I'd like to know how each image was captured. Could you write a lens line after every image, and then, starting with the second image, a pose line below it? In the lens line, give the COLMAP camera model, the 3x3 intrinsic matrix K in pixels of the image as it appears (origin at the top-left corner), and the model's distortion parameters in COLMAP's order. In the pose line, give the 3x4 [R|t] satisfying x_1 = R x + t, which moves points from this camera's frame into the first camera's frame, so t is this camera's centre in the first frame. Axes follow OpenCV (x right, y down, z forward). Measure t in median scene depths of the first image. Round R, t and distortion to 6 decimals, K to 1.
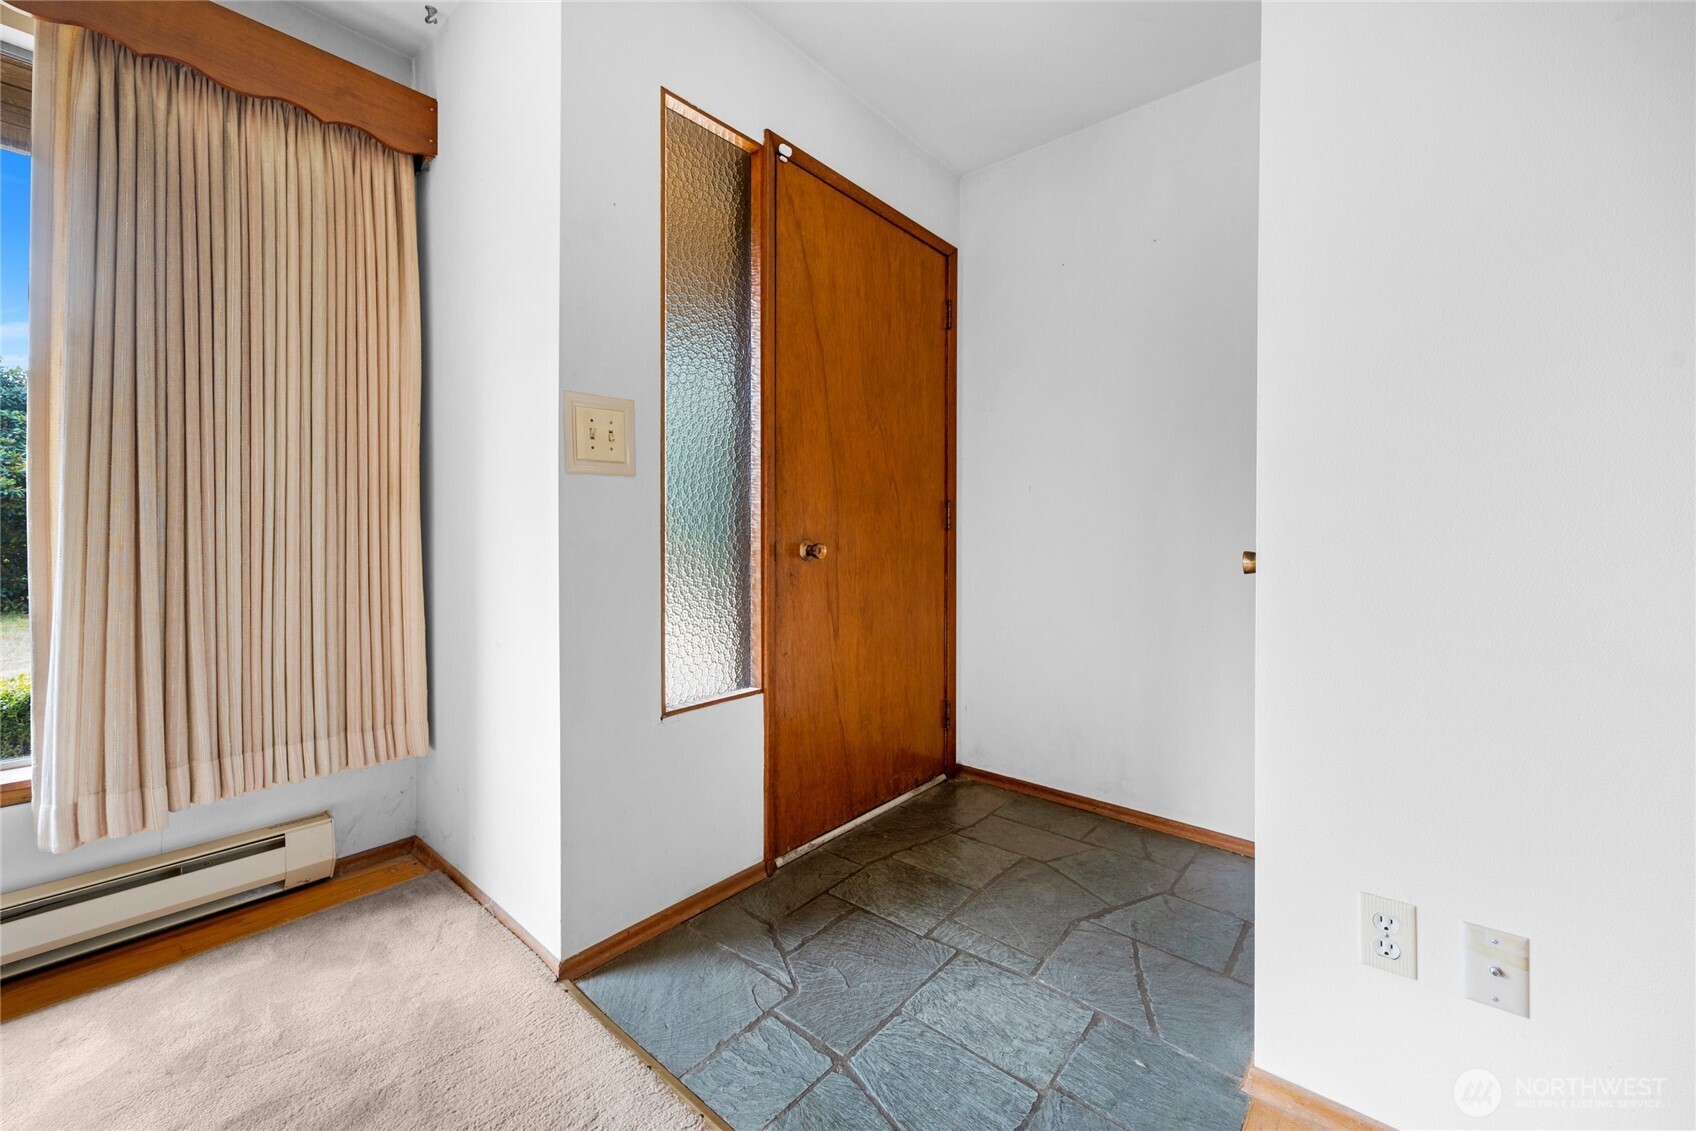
lens RADIAL K [[661.5, 0, 859.5], [0, 661.5, 539.6], [0, 0, 1]] dist [-0.000052, -0.000033]
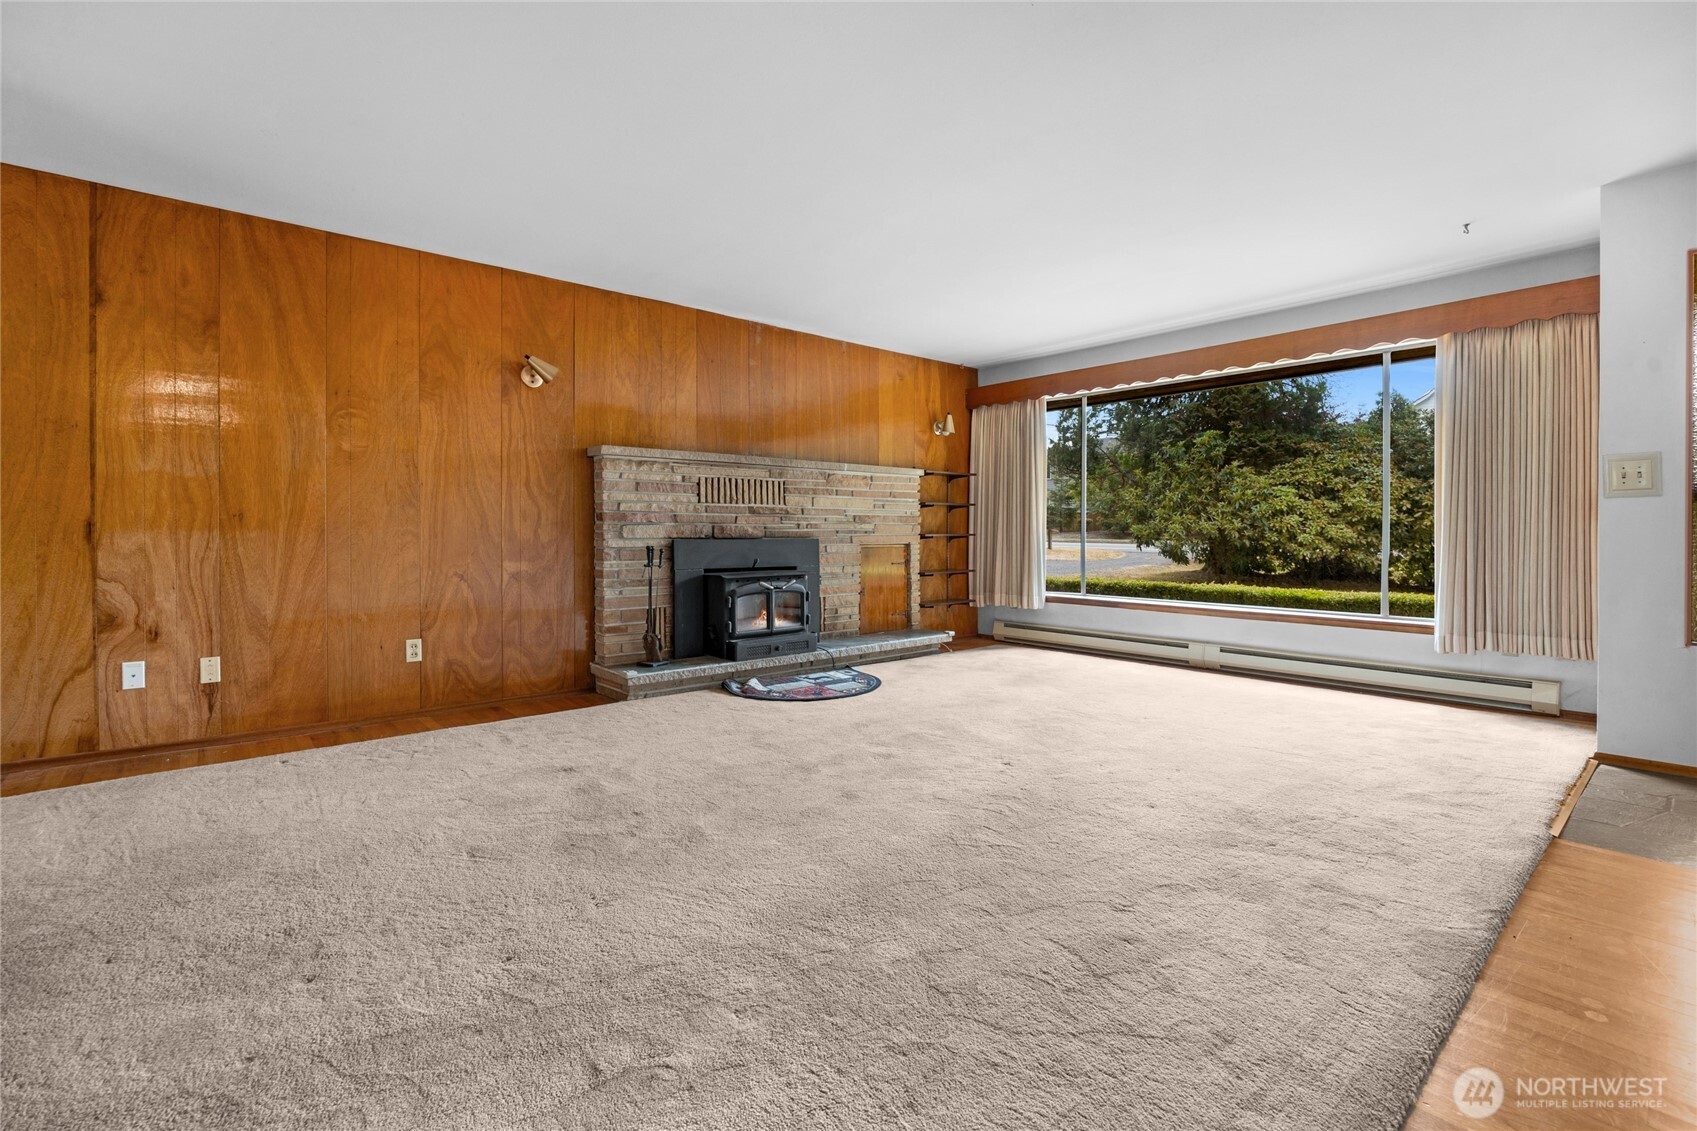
lens RADIAL K [[763.8, 0, 847.9], [0, 763.8, 529.5], [0, 0, 1]] dist [-0.002063, -0.000371]
pose [[-0.163664, 0.003649, -0.986509, 1.686557], [-0.005237, 0.999976, 0.004567, -0.011306], [0.986502, 0.005913, -0.163641, -0.641337]]
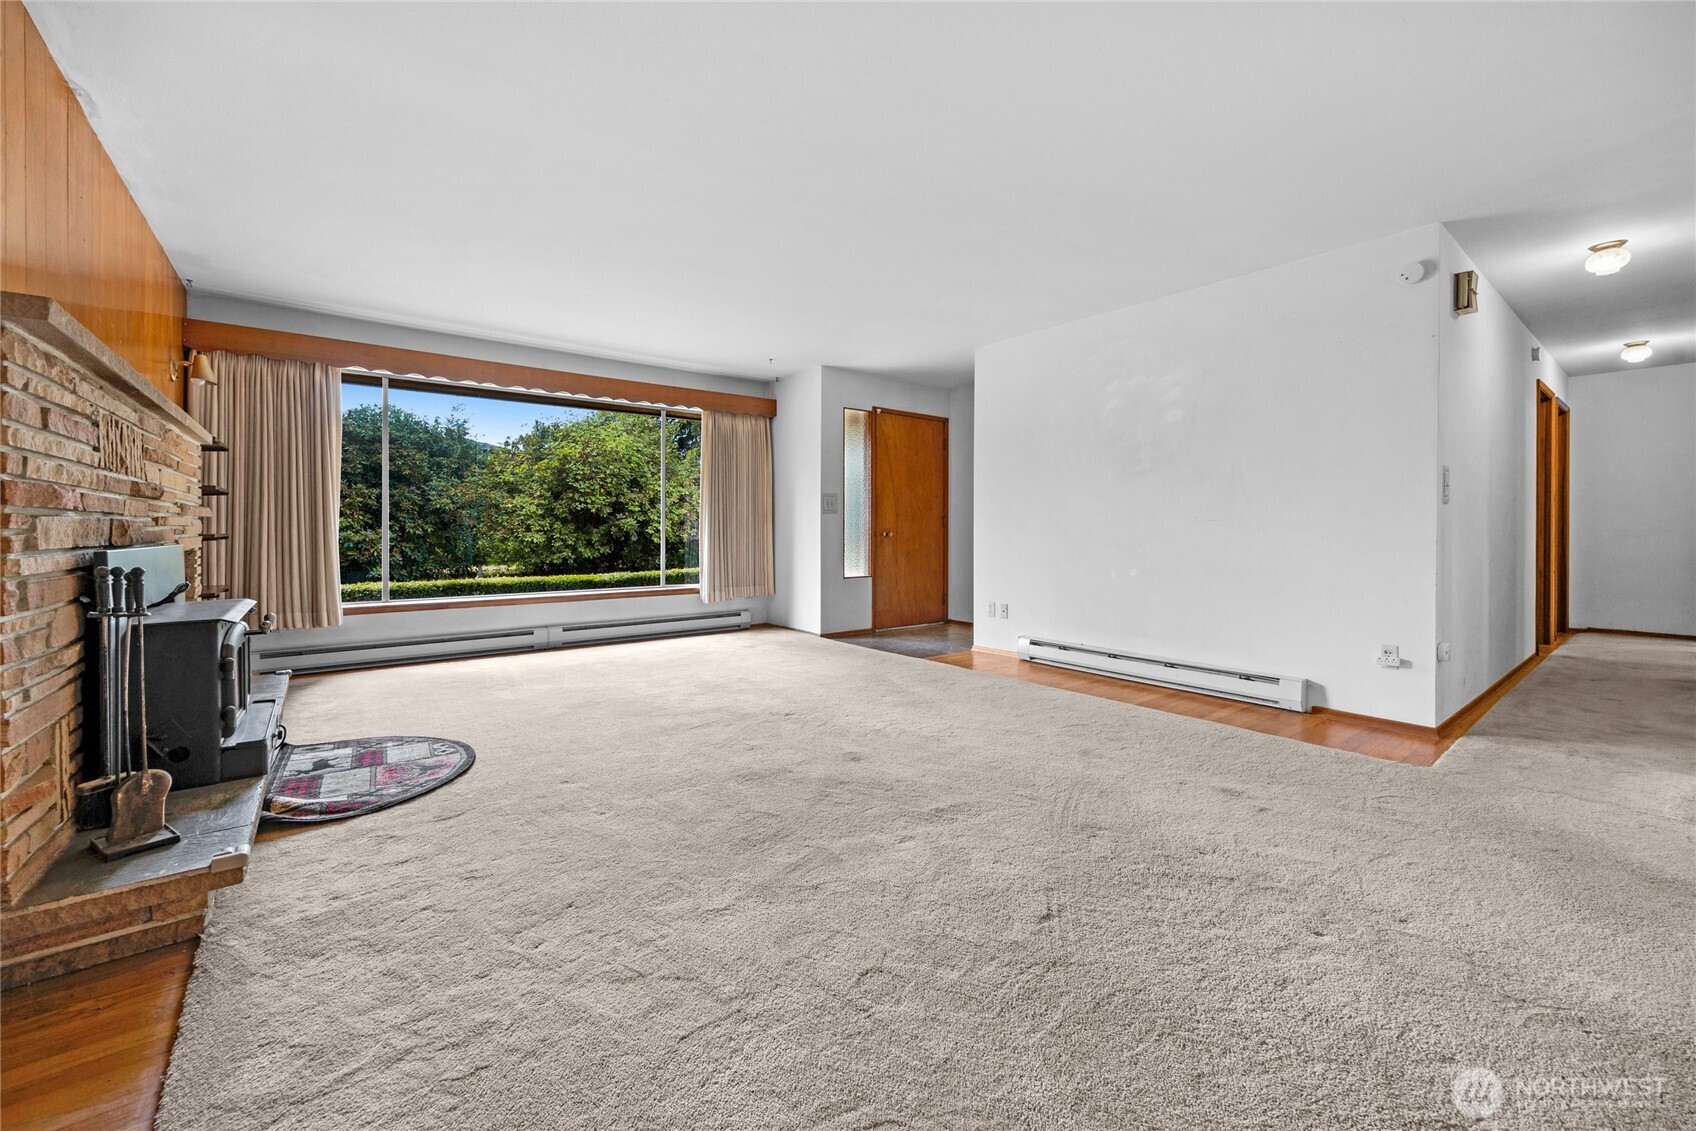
lens RADIAL K [[661.5, 0, 859.5], [0, 661.5, 539.6], [0, 0, 1]] dist [-0.000052, -0.000033]
pose [[0.977962, 0.001372, -0.208777, 0.507553], [-0.000364, 0.999988, 0.004867, 0.031470], [0.208781, -0.004684, 0.977951, -2.353535]]
